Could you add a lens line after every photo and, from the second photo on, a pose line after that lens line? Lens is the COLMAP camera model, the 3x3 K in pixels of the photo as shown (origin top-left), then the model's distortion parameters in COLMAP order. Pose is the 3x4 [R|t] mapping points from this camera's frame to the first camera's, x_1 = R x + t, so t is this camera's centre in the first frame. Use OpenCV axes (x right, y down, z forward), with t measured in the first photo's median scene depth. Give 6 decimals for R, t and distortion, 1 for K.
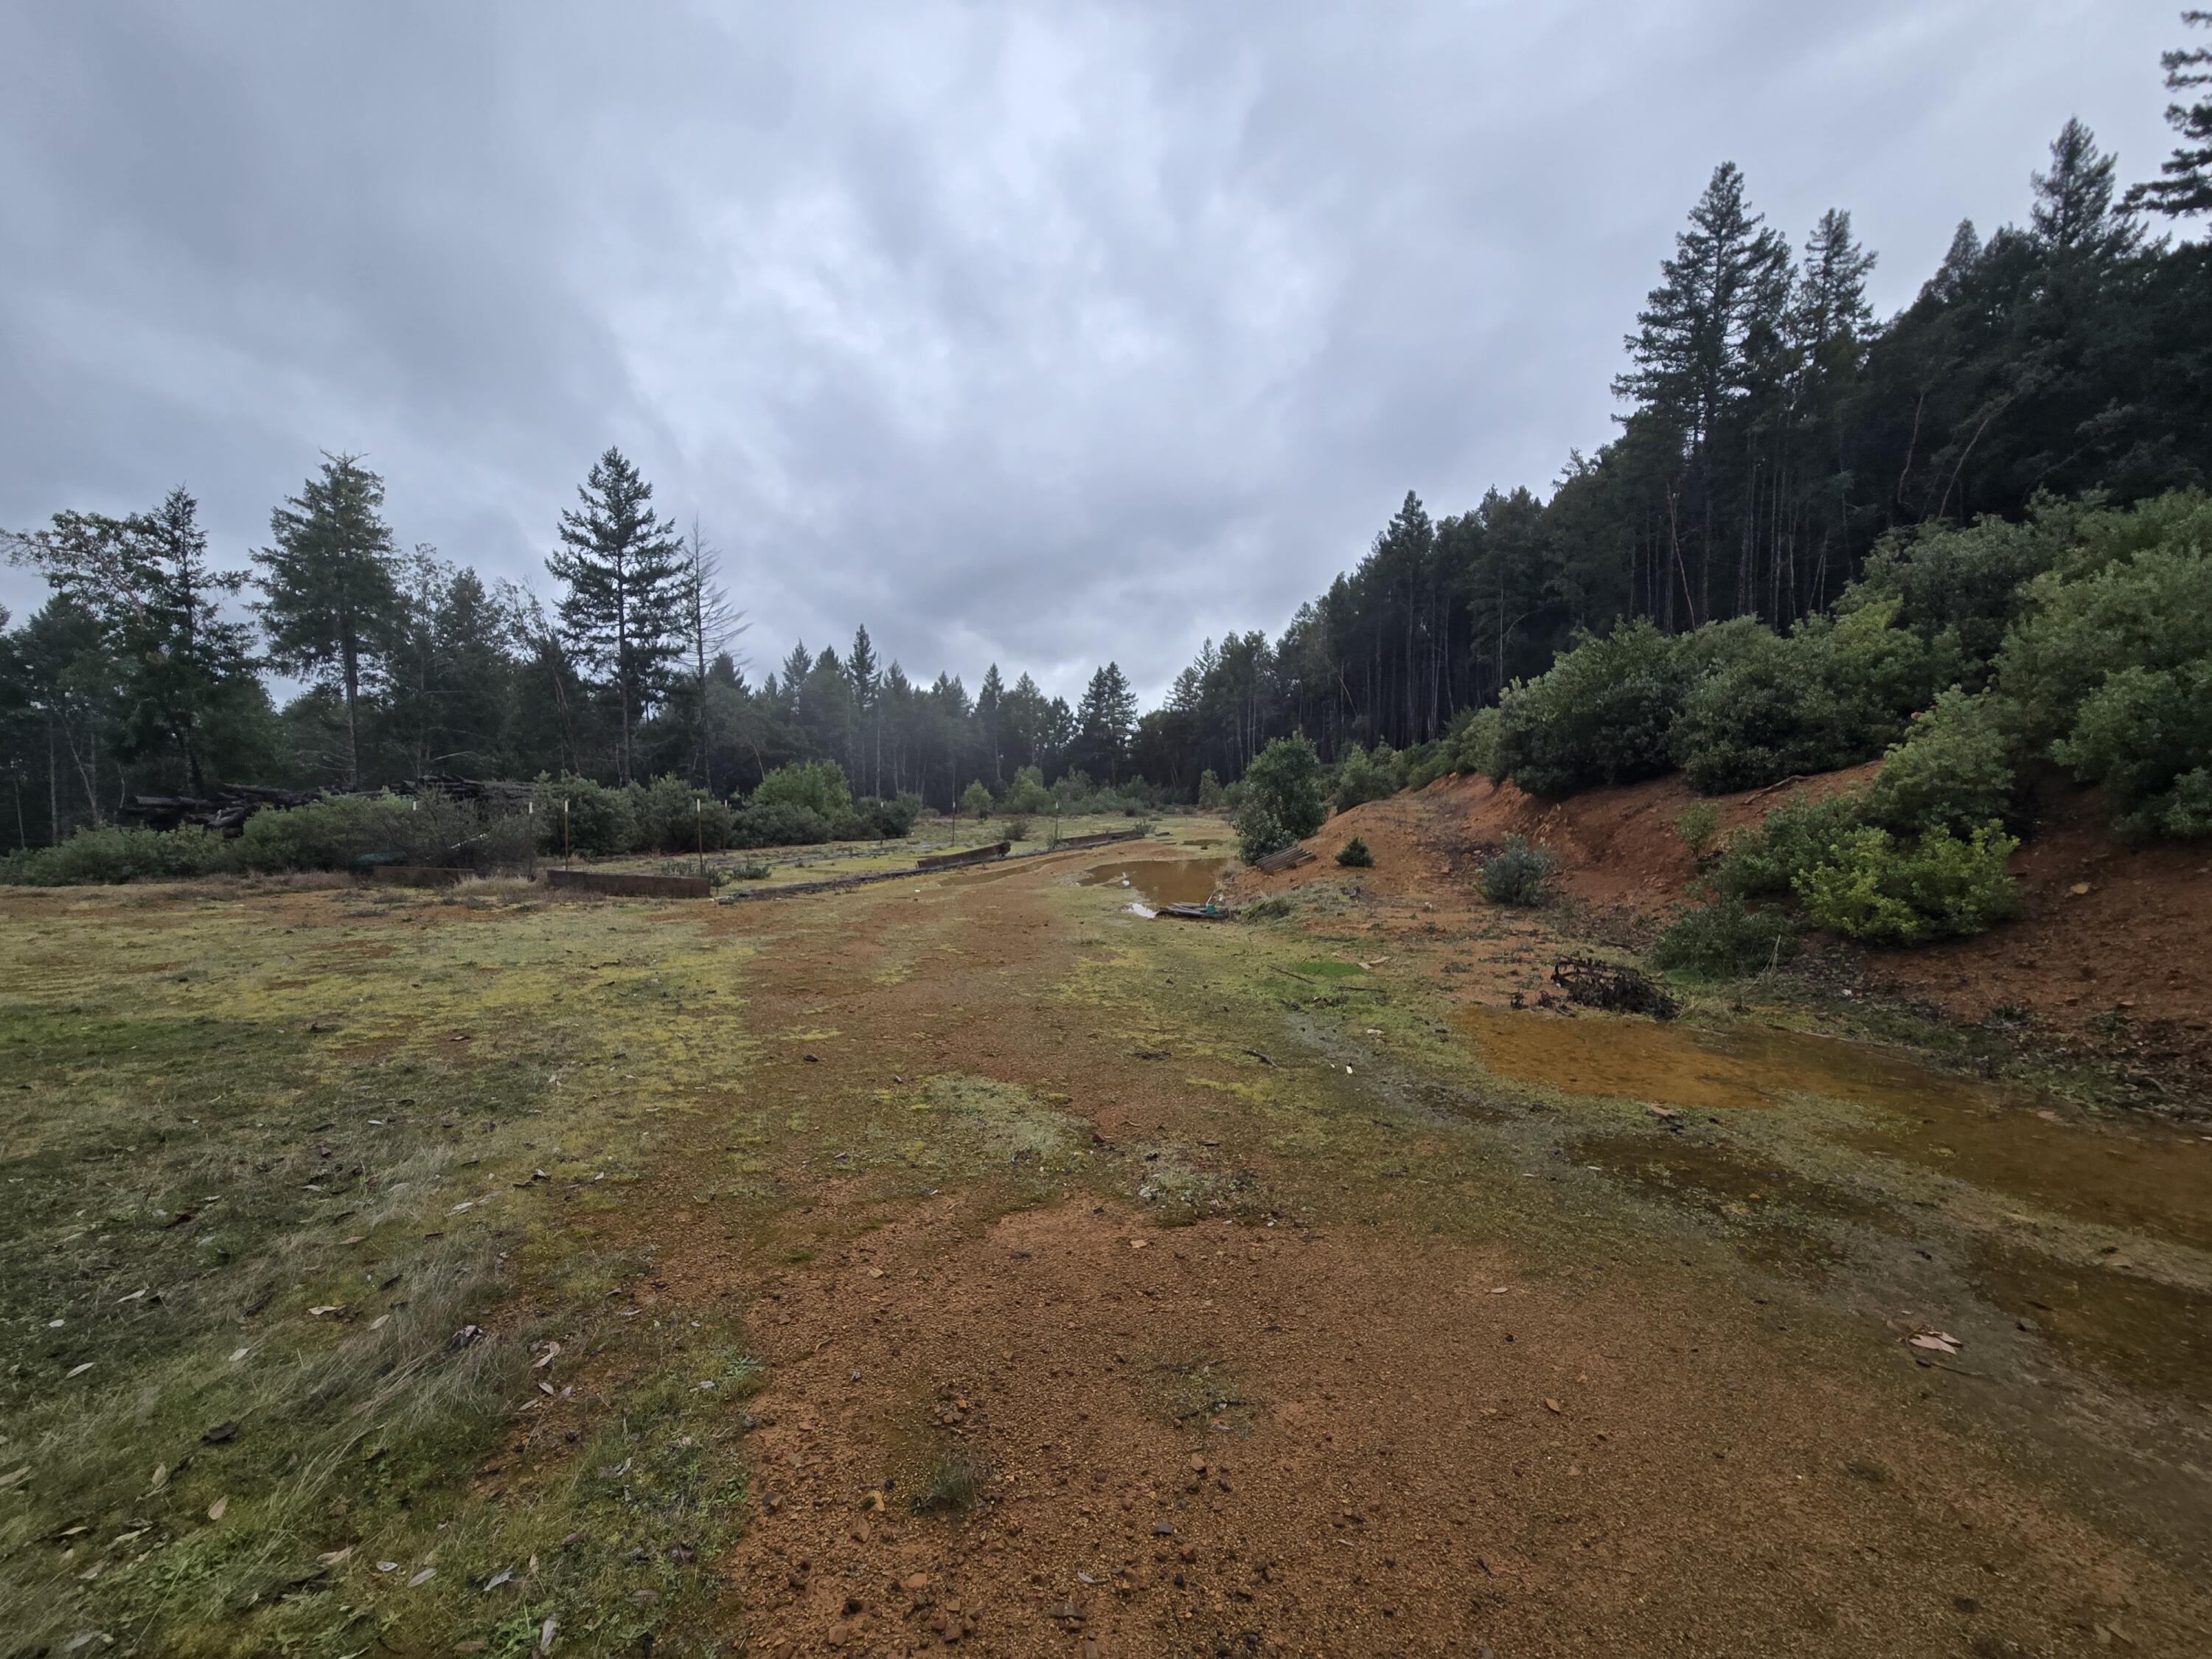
lens RADIAL K [[903.9, 0, 1098.7], [0, 903.9, 843.4], [0, 0, 1]] dist [-0.002843, -0.000413]
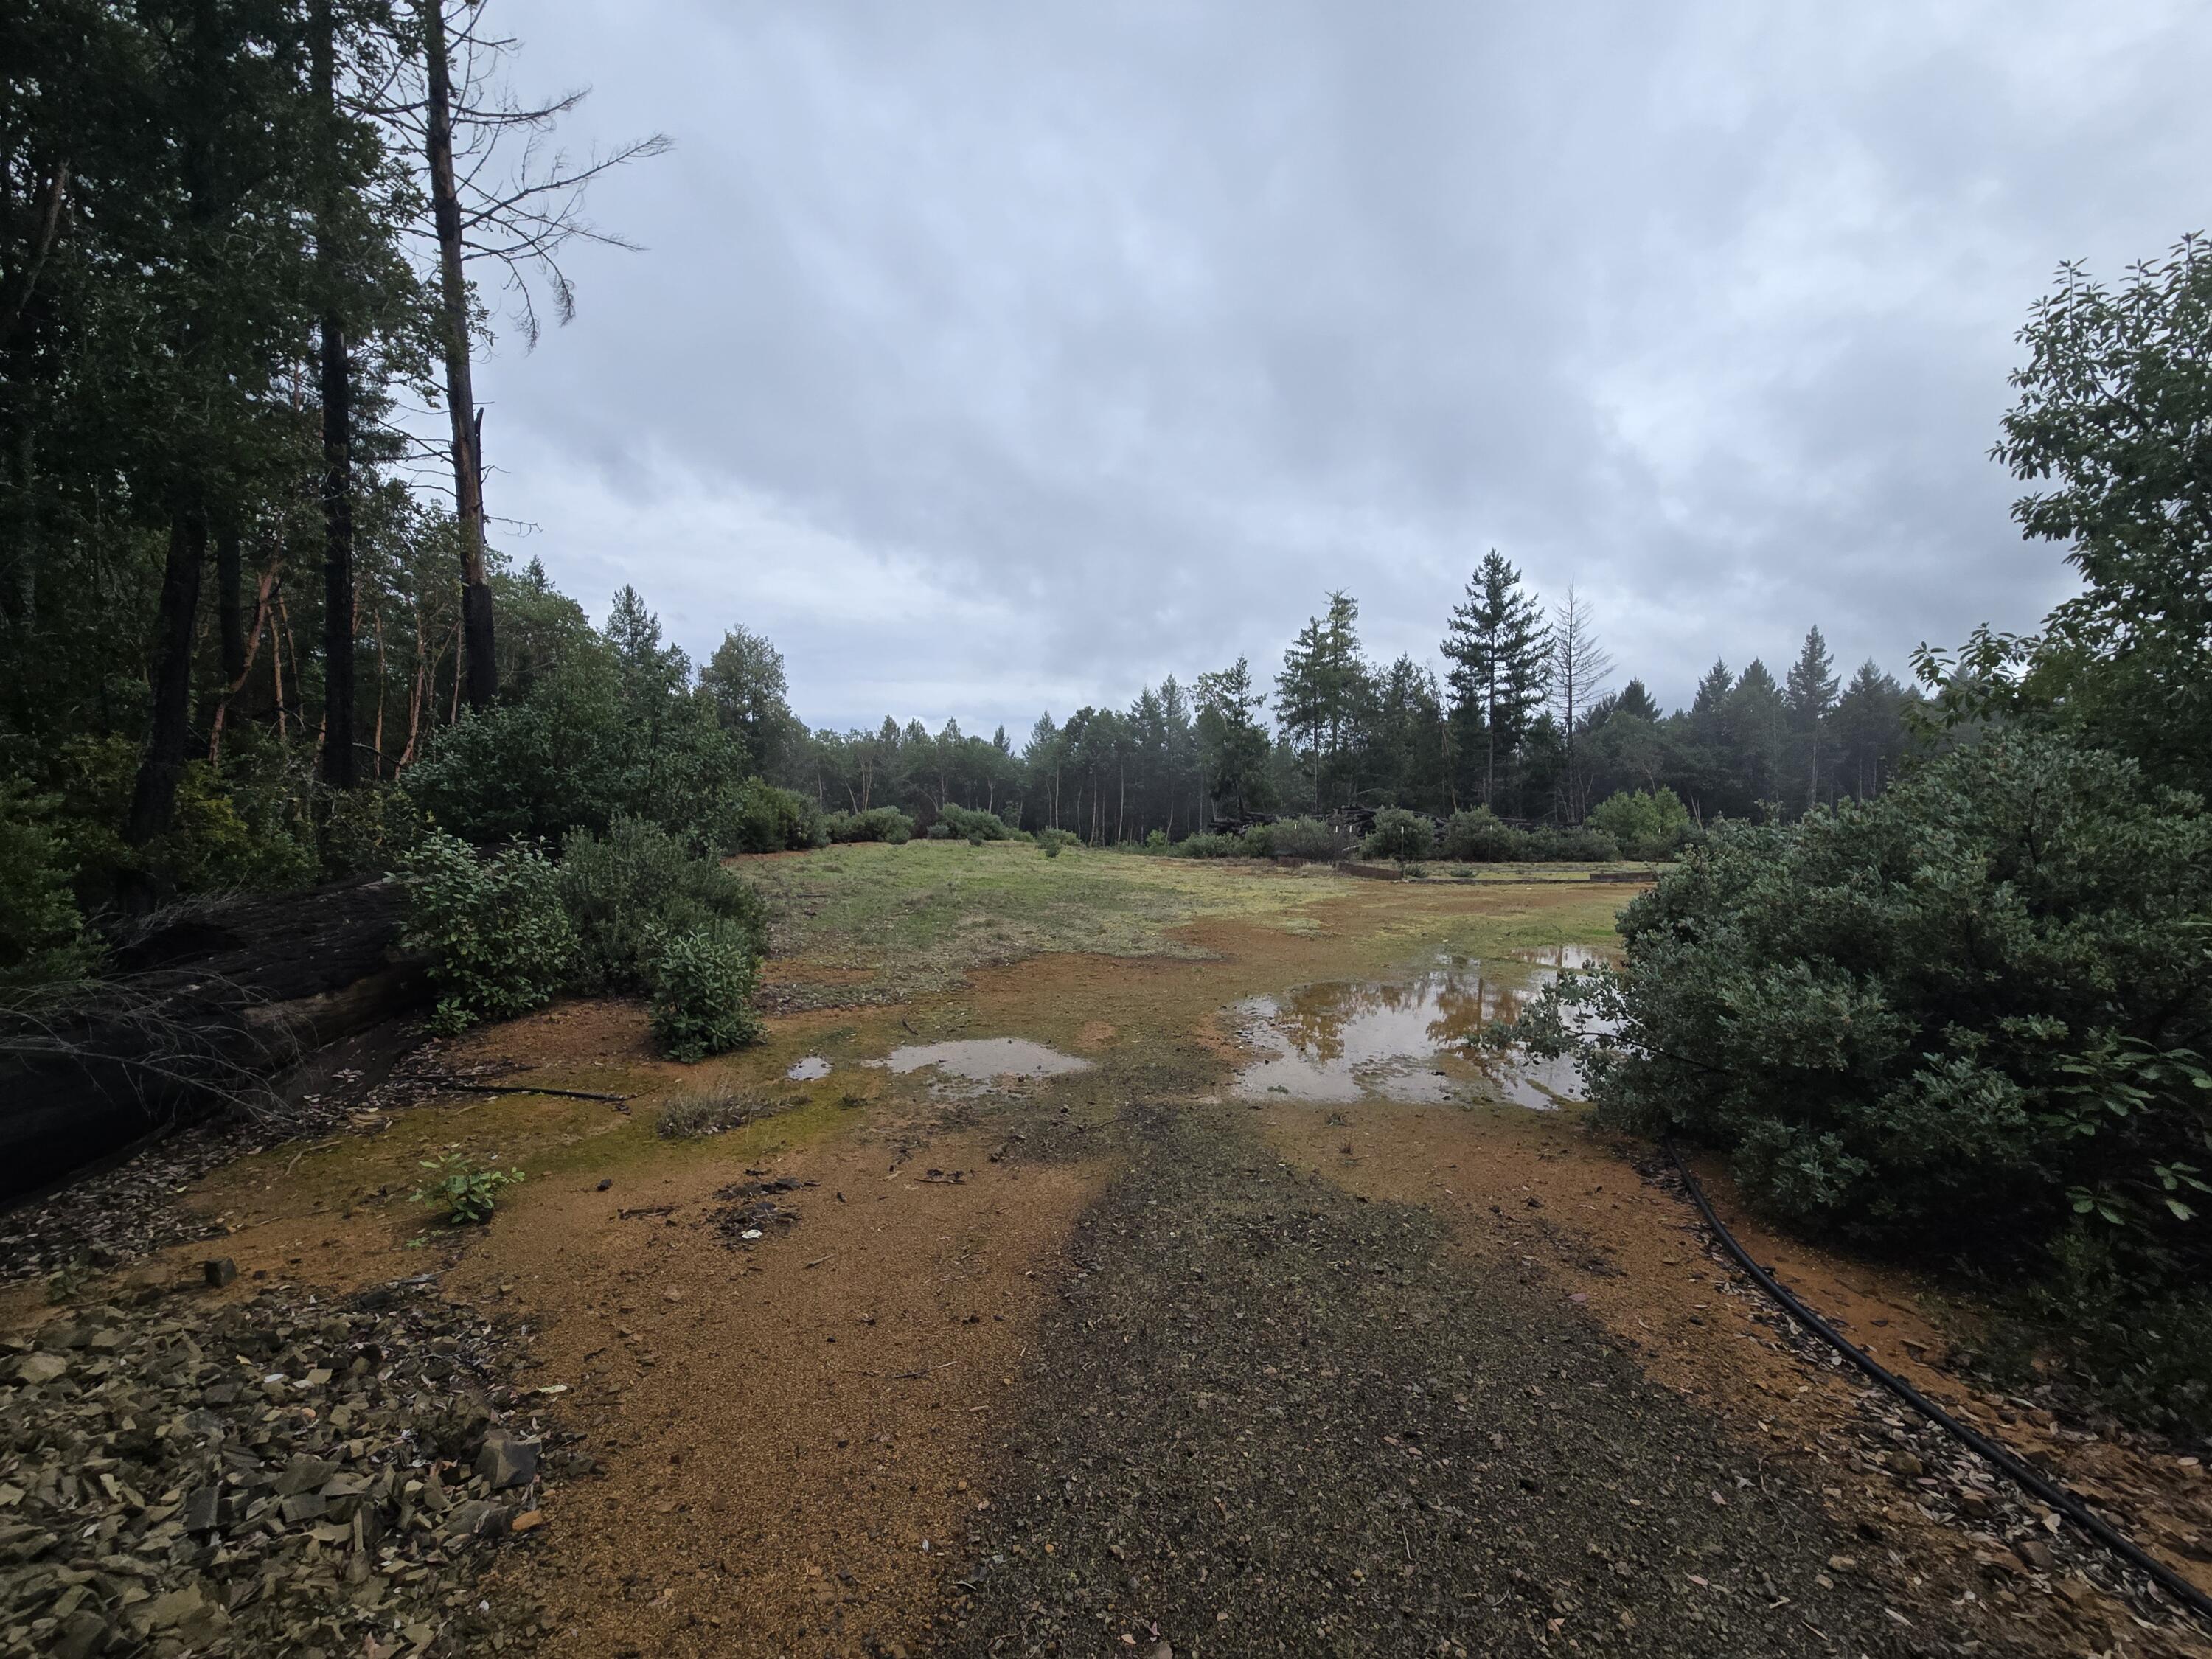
lens RADIAL K [[903.9, 0, 1106.2], [0, 903.9, 827.0], [0, 0, 1]] dist [-0.002843, -0.000413]
pose [[0.553979, 0.020126, -0.832287, 0.244813], [-0.051435, 0.998625, -0.010088, 0.000245], [0.830940, 0.048397, 0.554253, -0.162303]]
